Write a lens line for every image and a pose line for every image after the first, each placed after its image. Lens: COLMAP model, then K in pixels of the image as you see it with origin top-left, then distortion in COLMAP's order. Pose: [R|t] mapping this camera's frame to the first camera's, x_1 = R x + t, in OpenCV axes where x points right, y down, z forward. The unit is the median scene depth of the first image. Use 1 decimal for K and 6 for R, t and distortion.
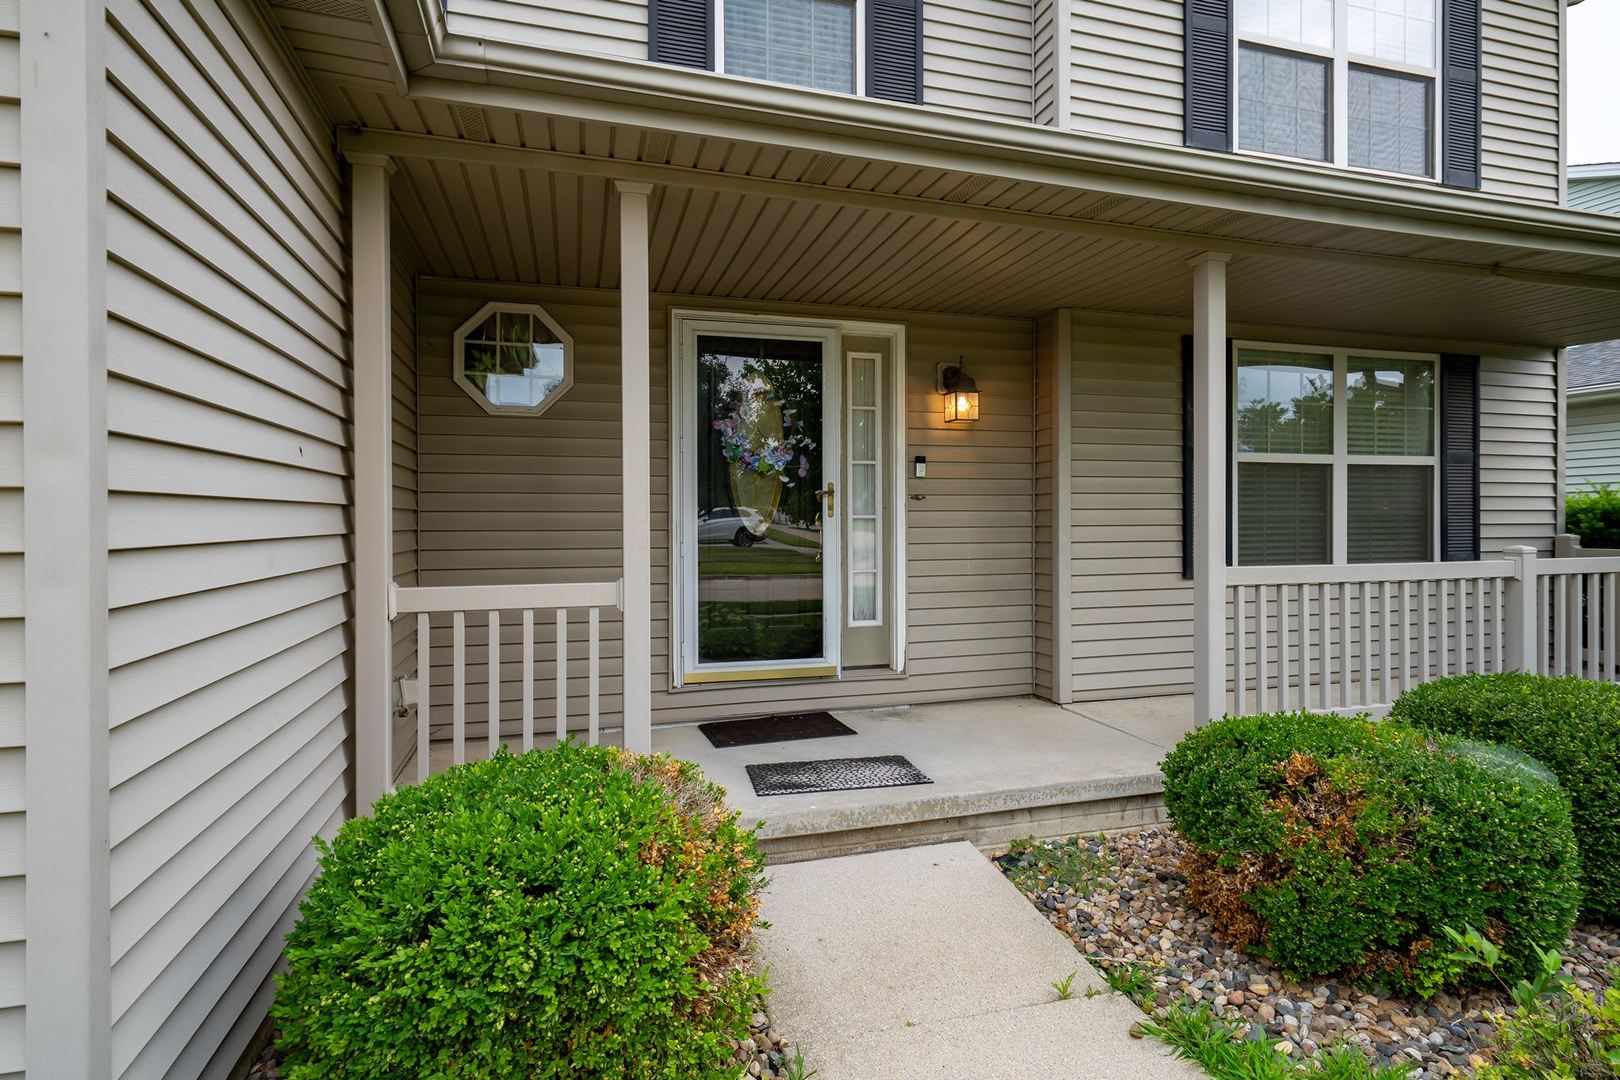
lens RADIAL K [[810.8, 0, 809.4], [0, 810.8, 535.0], [0, 0, 1]] dist [-0.001535, 0.000700]
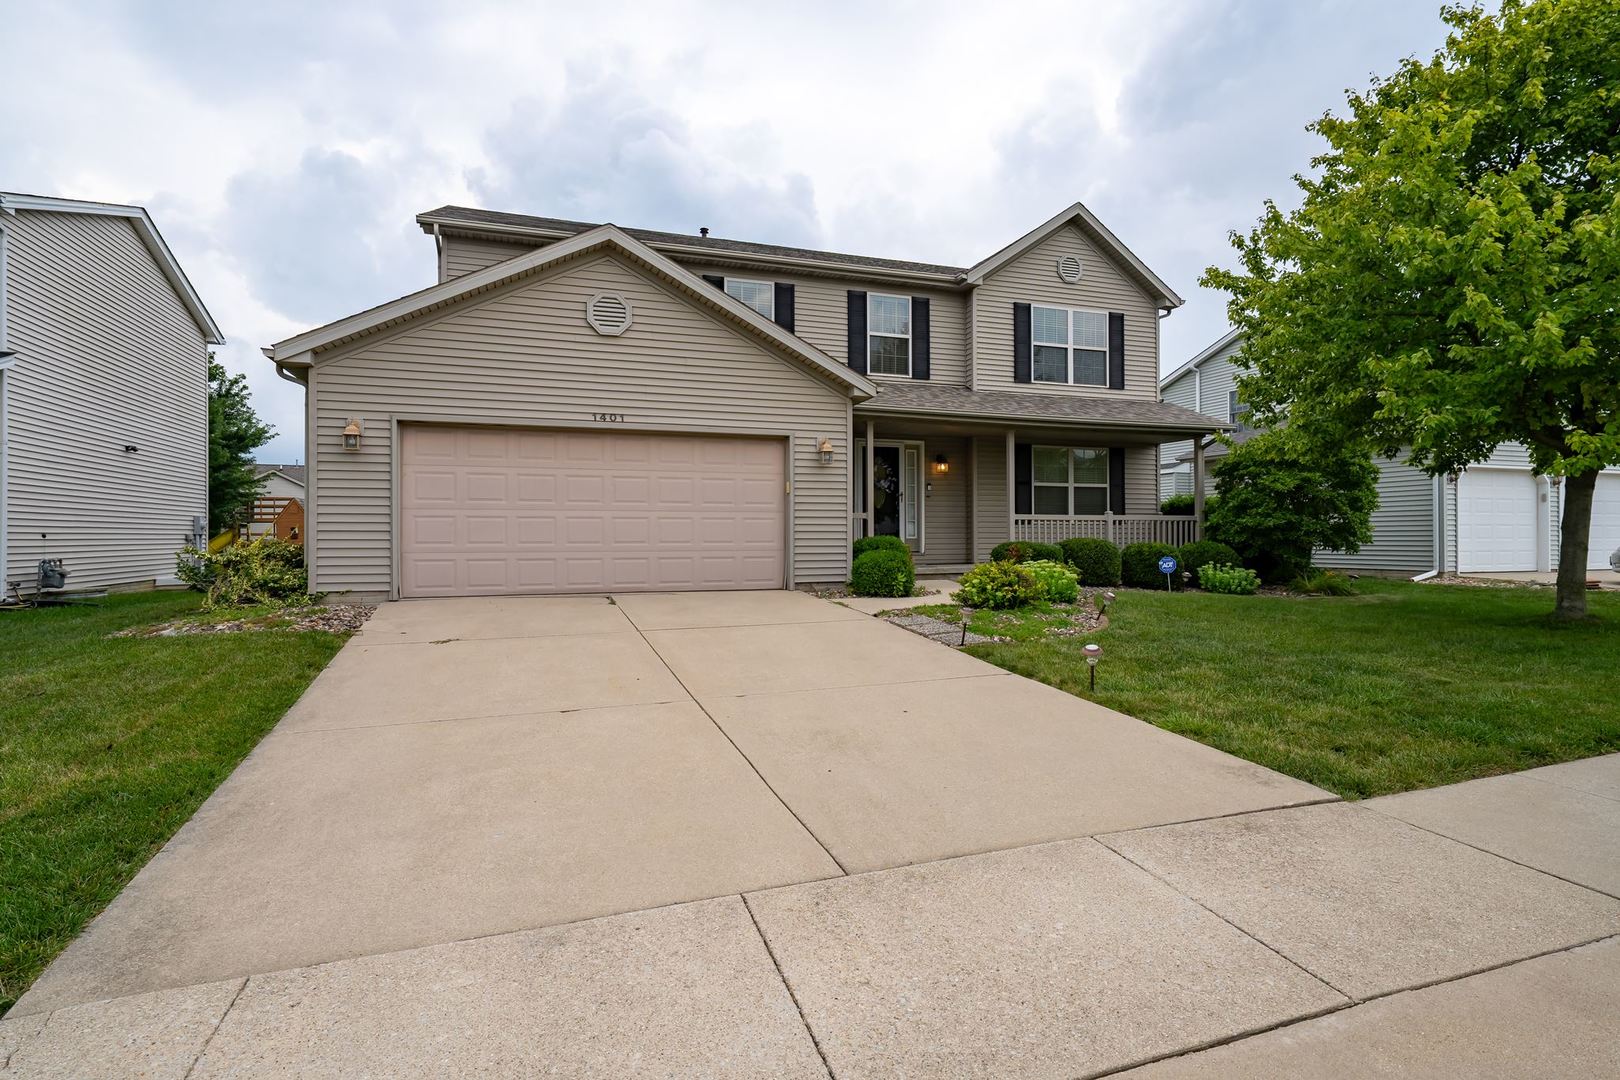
lens RADIAL K [[810.8, 0, 809.4], [0, 810.8, 535.0], [0, 0, 1]] dist [-0.001535, 0.000700]
pose [[0.999563, 0.006331, 0.028871, -0.404473], [-0.005956, 0.999897, -0.013042, 0.142299], [-0.028951, 0.012865, 0.999498, -2.061503]]
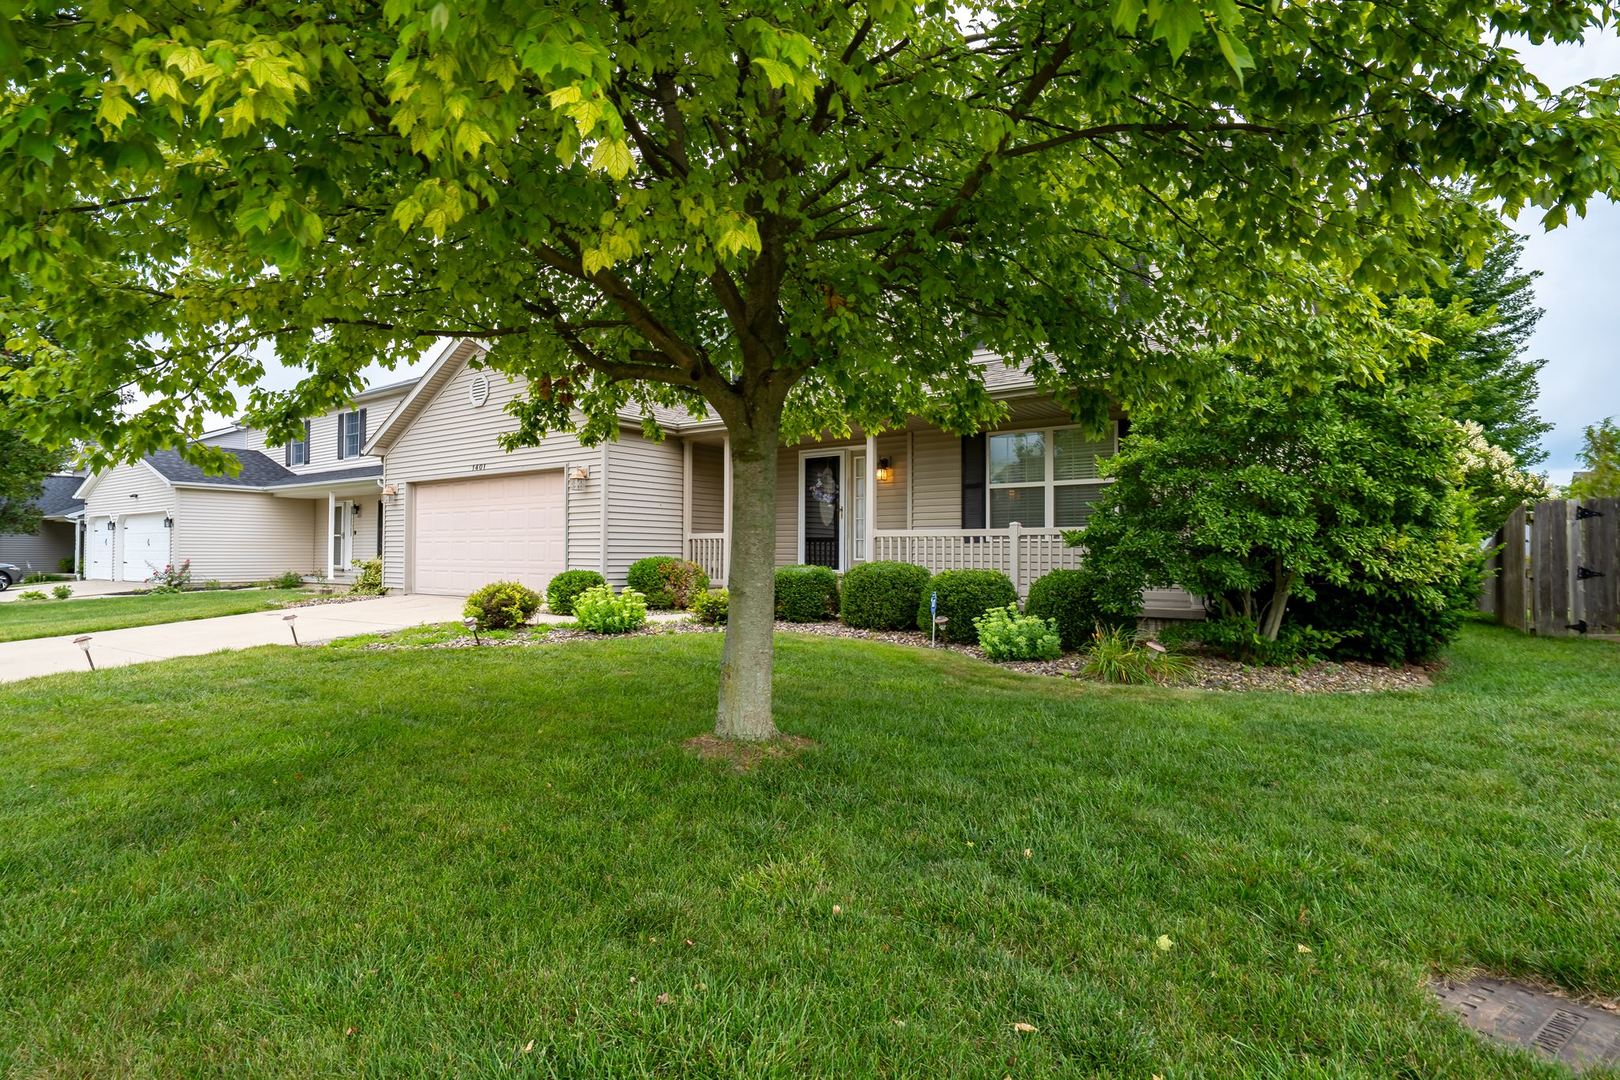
lens RADIAL K [[810.8, 0, 809.4], [0, 810.8, 535.0], [0, 0, 1]] dist [-0.001535, 0.000700]
pose [[0.590425, -0.011551, -0.807010, 2.072356], [-0.018276, 0.999450, -0.027676, 0.106083], [0.806886, 0.031089, 0.589889, -0.685855]]
